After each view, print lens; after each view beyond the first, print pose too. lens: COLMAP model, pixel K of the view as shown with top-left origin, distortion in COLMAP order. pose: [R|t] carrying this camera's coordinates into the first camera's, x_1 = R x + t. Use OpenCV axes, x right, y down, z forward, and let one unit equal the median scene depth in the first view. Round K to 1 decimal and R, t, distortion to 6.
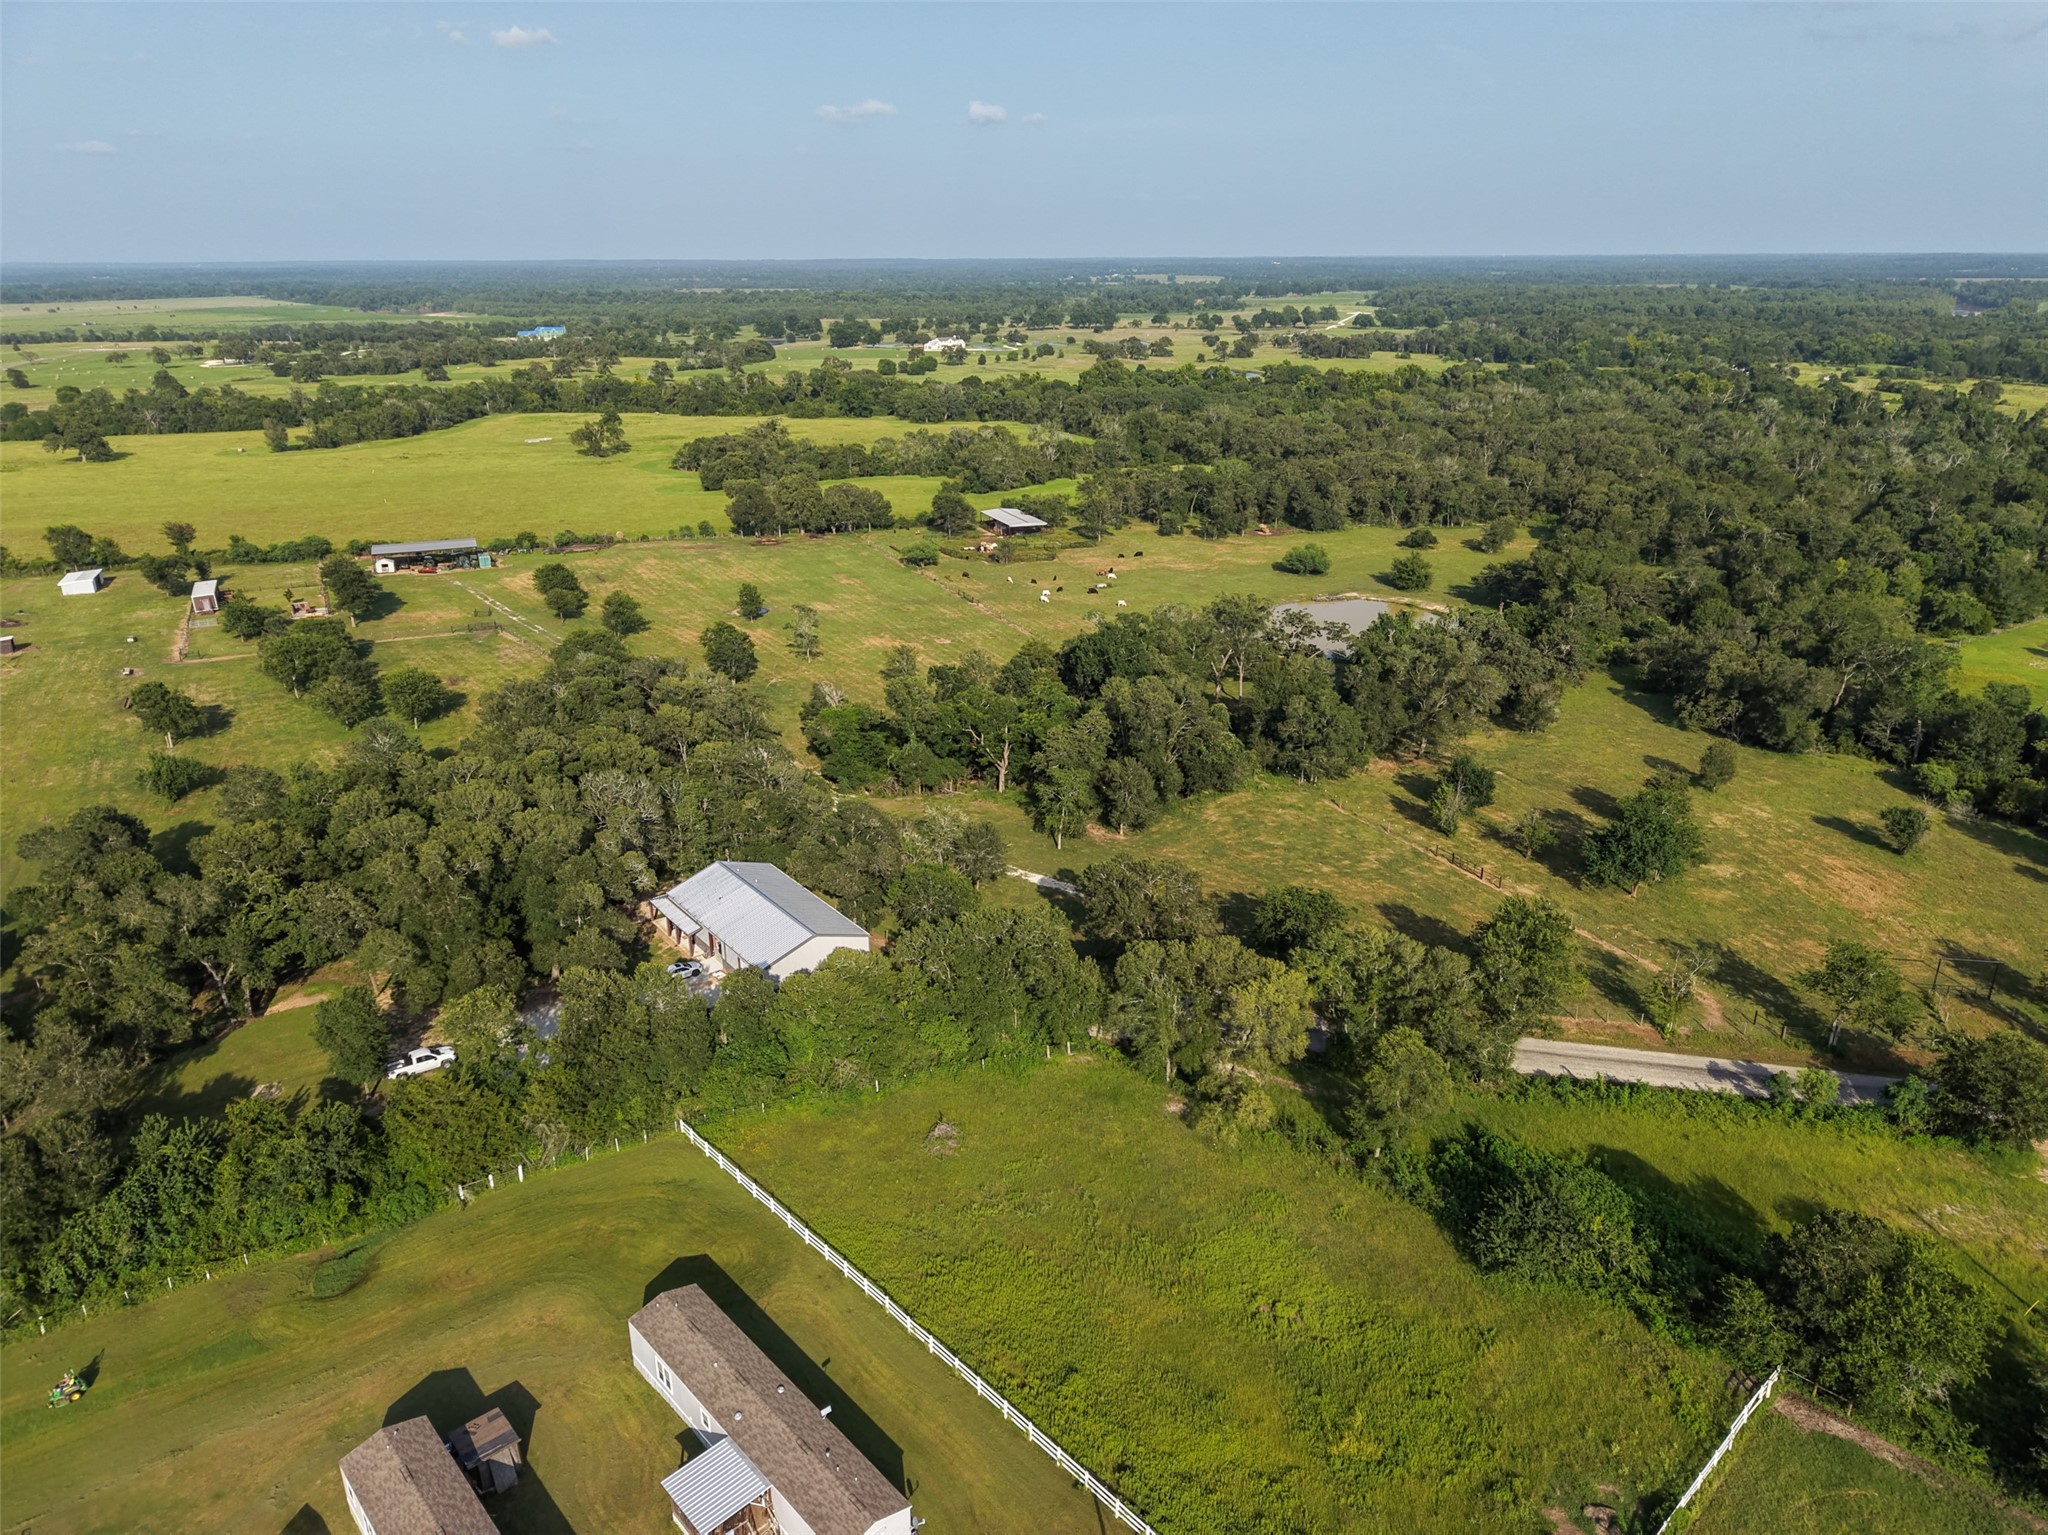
lens RADIAL K [[1371.7, 0, 1024.2], [0, 1371.7, 758.1], [0, 0, 1]] dist [0.020070, -0.019076]
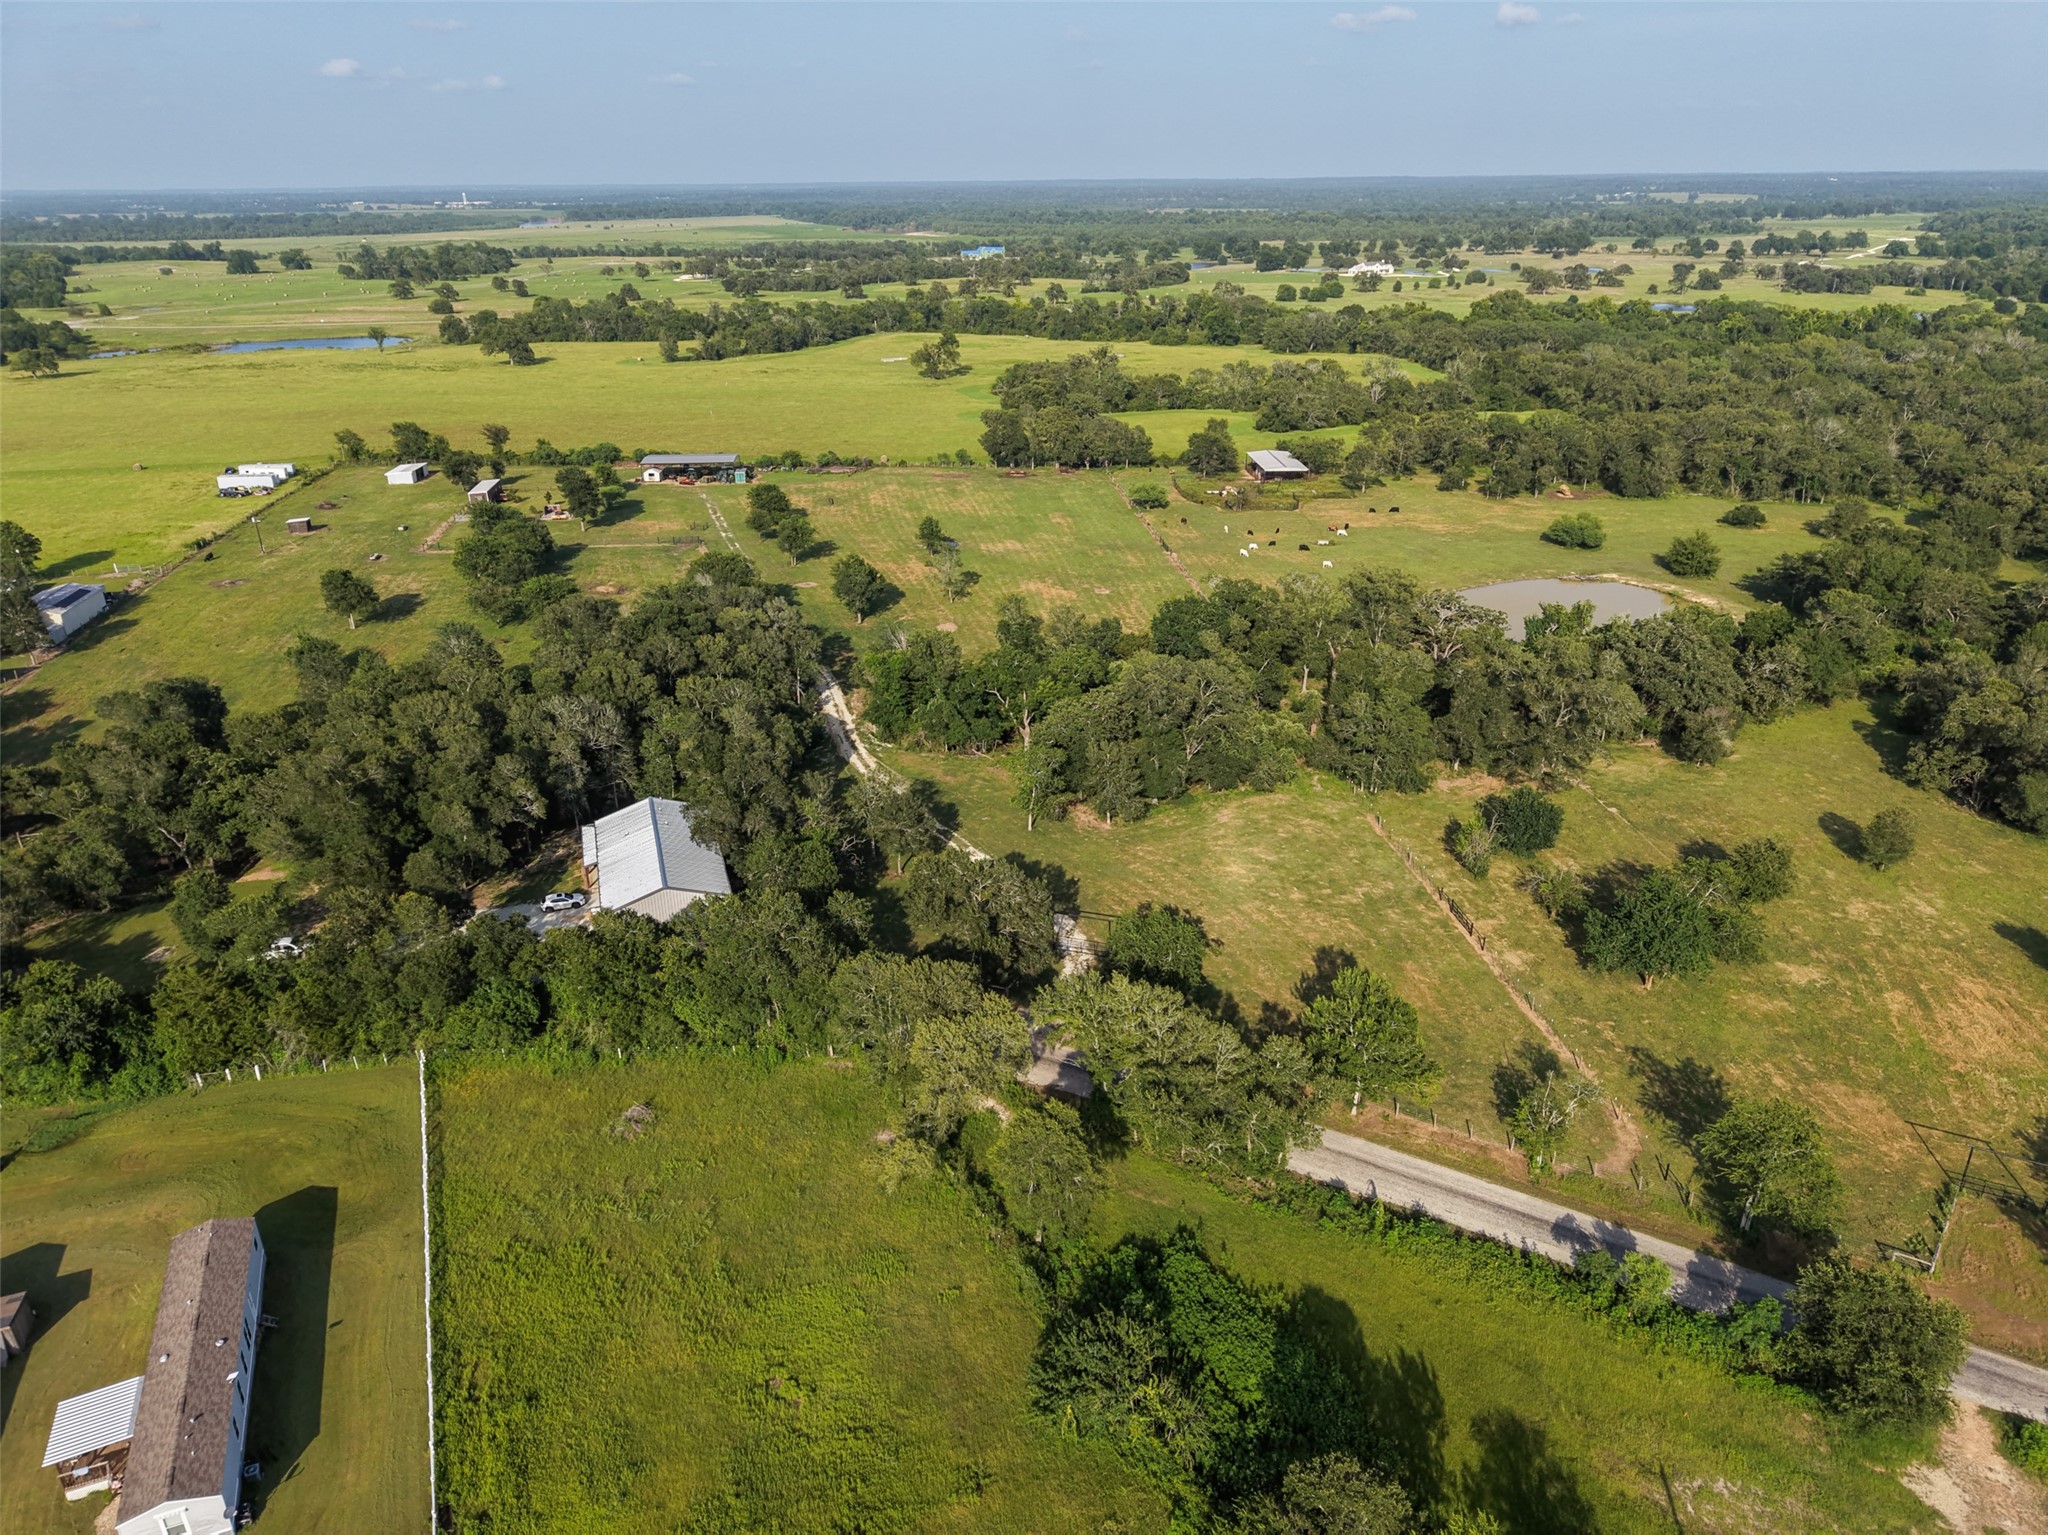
lens RADIAL K [[1369.6, 0, 1024.0], [0, 1369.6, 767.5], [0, 0, 1]] dist [0.016284, -0.016324]
pose [[0.945533, 0.124852, -0.300631, 0.158800], [-0.107263, 0.991444, 0.074387, -0.023912], [0.307346, -0.038089, 0.950835, 0.062067]]
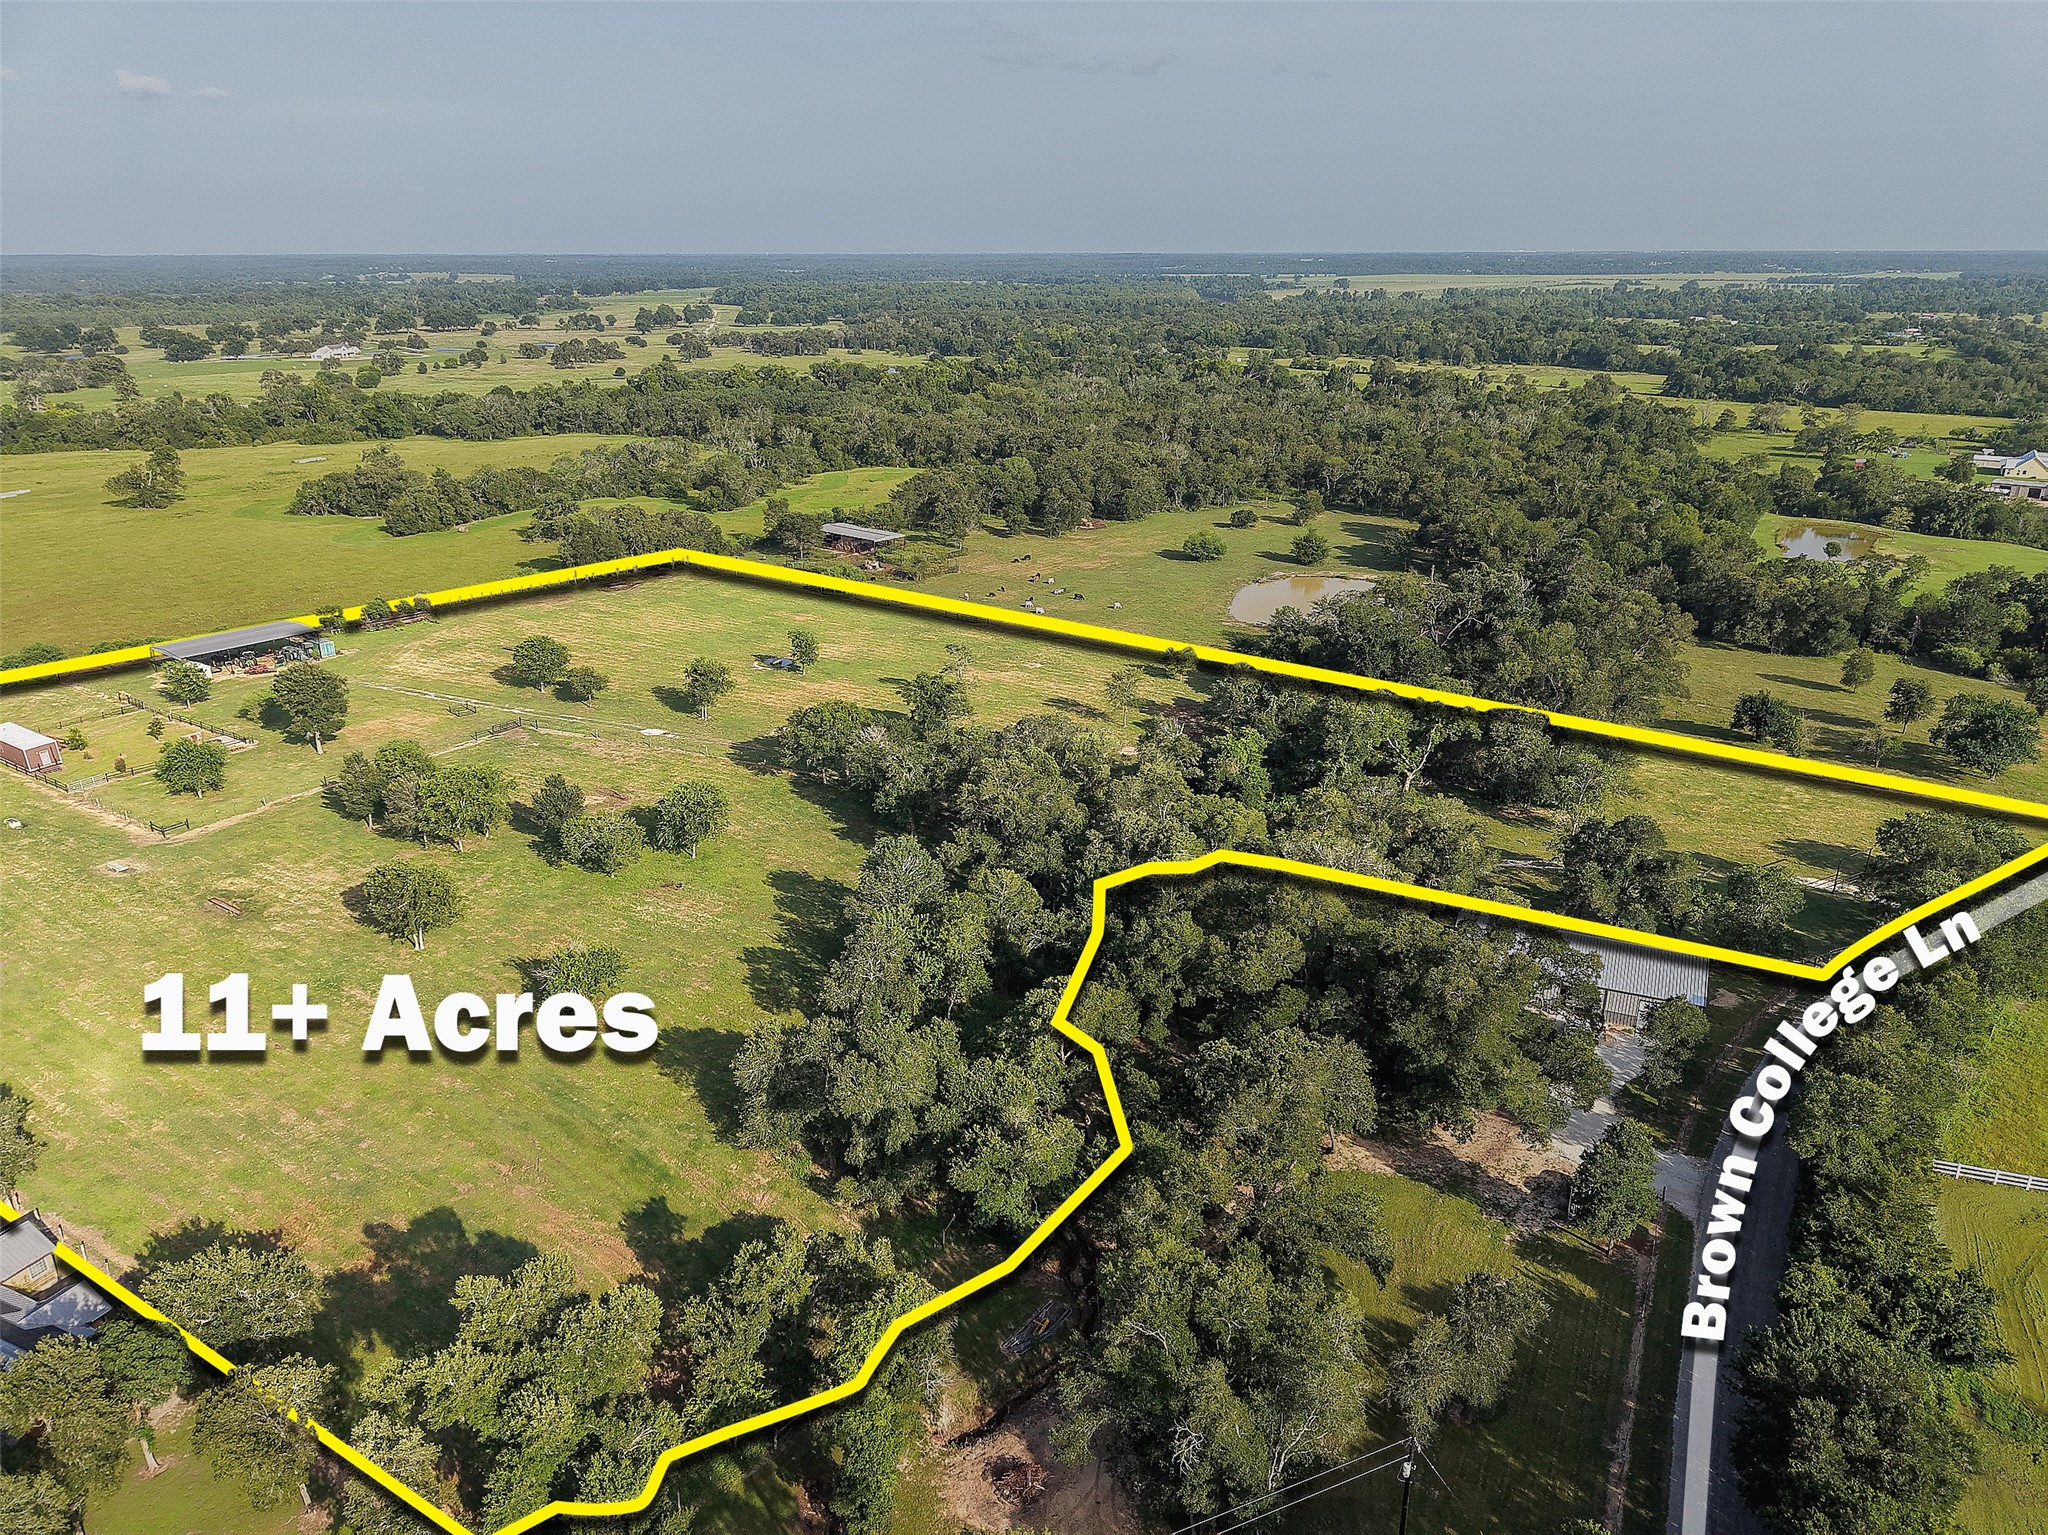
lens RADIAL K [[1379.6, 0, 1024.0], [0, 1379.6, 767.5], [0, 0, 1]] dist [0.004911, 0.001928]
pose [[0.878657, -0.164845, 0.448094, -0.411378], [0.162187, 0.985751, 0.044609, -0.049743], [-0.449062, 0.033479, 0.892873, 0.148432]]
